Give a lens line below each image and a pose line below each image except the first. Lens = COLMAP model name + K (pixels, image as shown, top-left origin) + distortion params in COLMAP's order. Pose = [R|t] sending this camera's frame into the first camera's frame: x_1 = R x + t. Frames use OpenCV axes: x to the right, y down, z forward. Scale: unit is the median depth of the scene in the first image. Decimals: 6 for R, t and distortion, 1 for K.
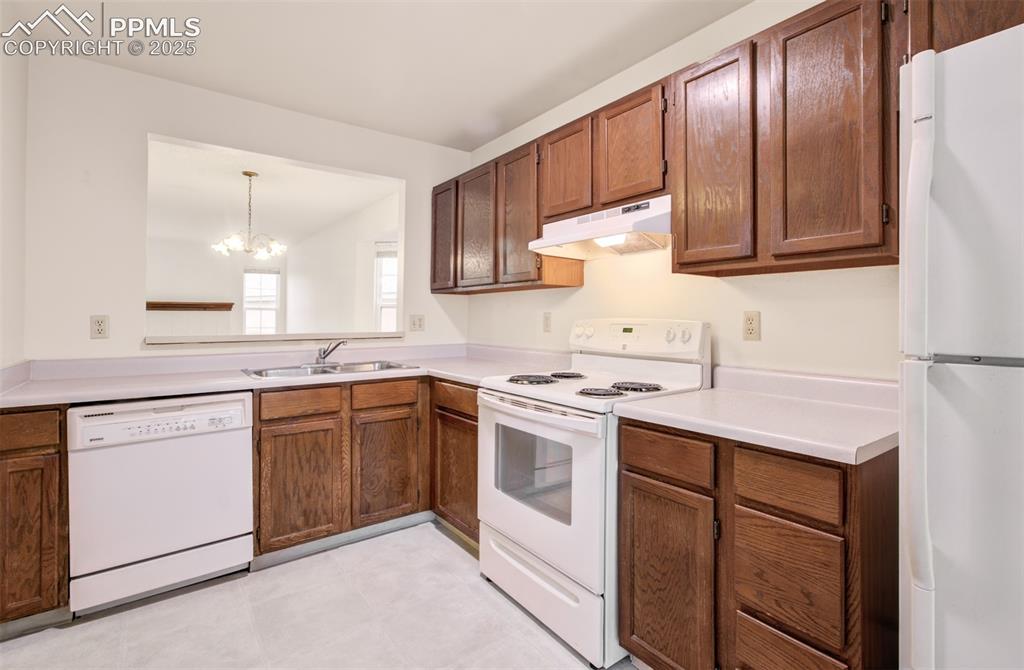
lens RADIAL K [[473.1, 0, 511.8], [0, 473.1, 313.2], [0, 0, 1]] dist [-0.000808, 0.007748]
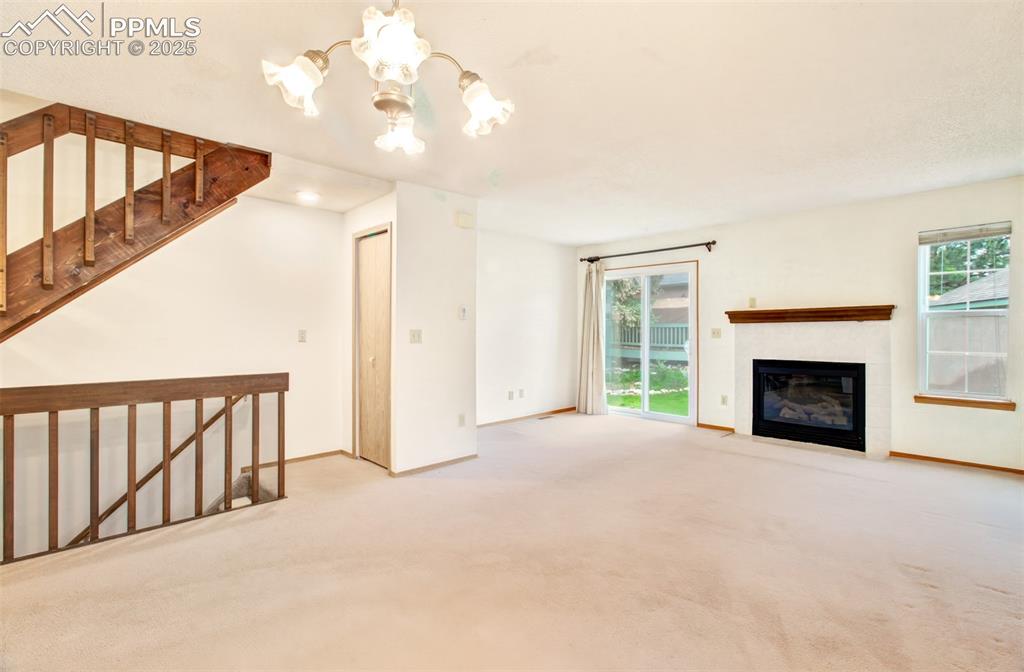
lens RADIAL K [[472.0, 0, 514.7], [0, 472.0, 337.5], [0, 0, 1]] dist [0.001385, 0.000435]
pose [[0.144619, -0.003175, -0.989482, -0.309562], [0.010702, 0.999941, -0.001644, 0.039893], [0.989429, -0.010352, 0.144645, 1.678486]]
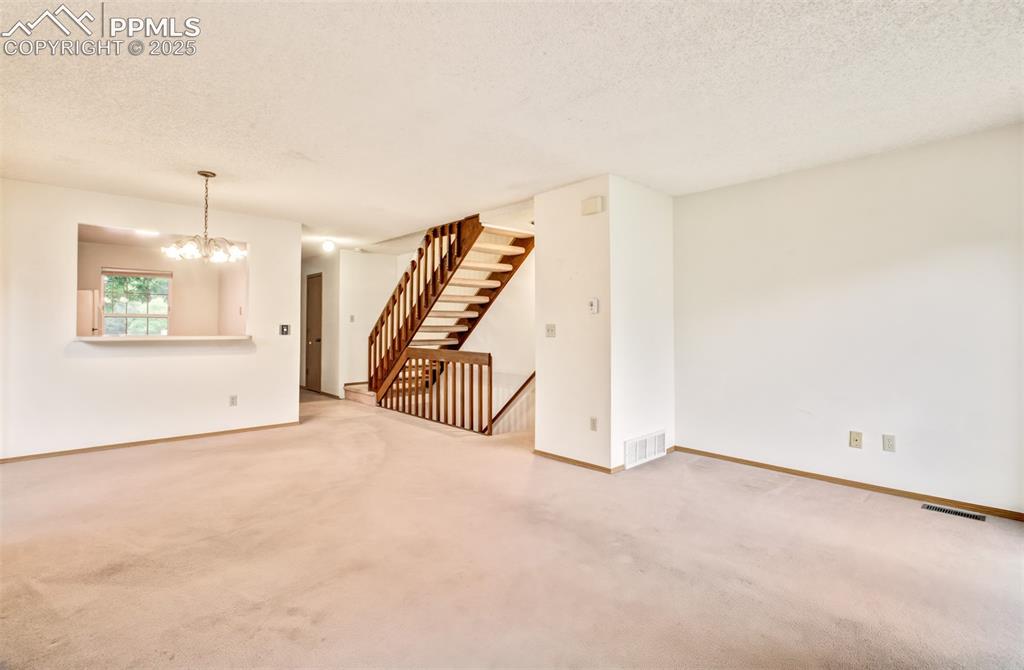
lens RADIAL K [[472.0, 0, 514.7], [0, 472.0, 336.5], [0, 0, 1]] dist [0.001385, 0.000435]
pose [[-0.994600, -0.003735, -0.103719, -2.078125], [-0.005311, 0.999875, 0.014917, 0.021746], [0.103651, 0.015388, -0.994495, 3.783883]]
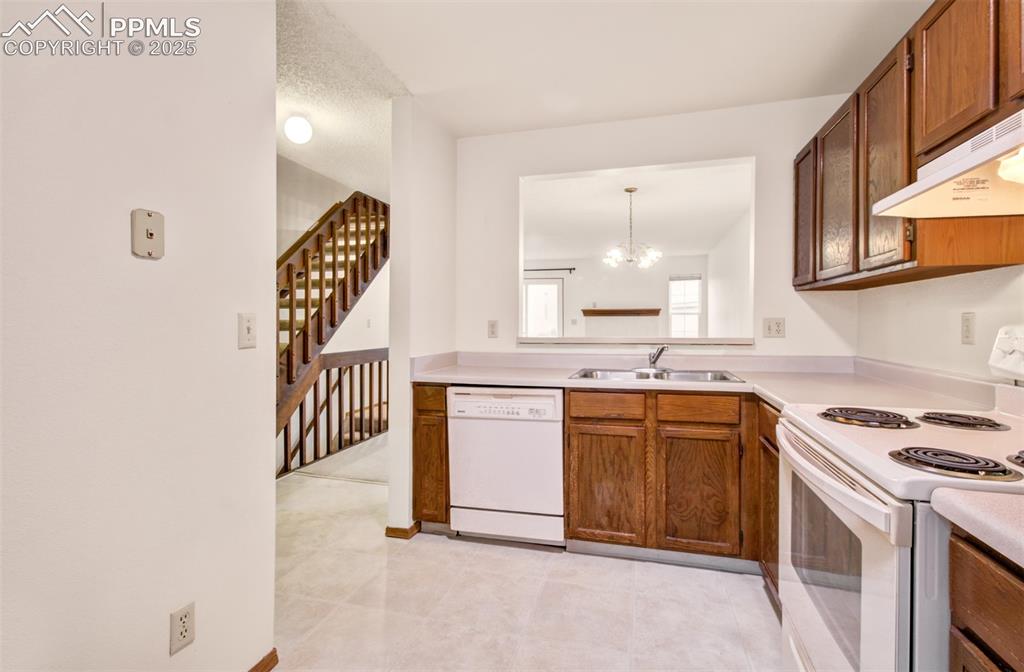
lens RADIAL K [[466.9, 0, 511.0], [0, 466.9, 325.6], [0, 0, 1]] dist [0.003099, 0.000669]
pose [[0.629735, 0.002204, -0.776807, 0.203578], [0.011451, 0.999861, 0.012120, 0.002433], [0.776725, -0.016527, 0.629622, 0.206059]]
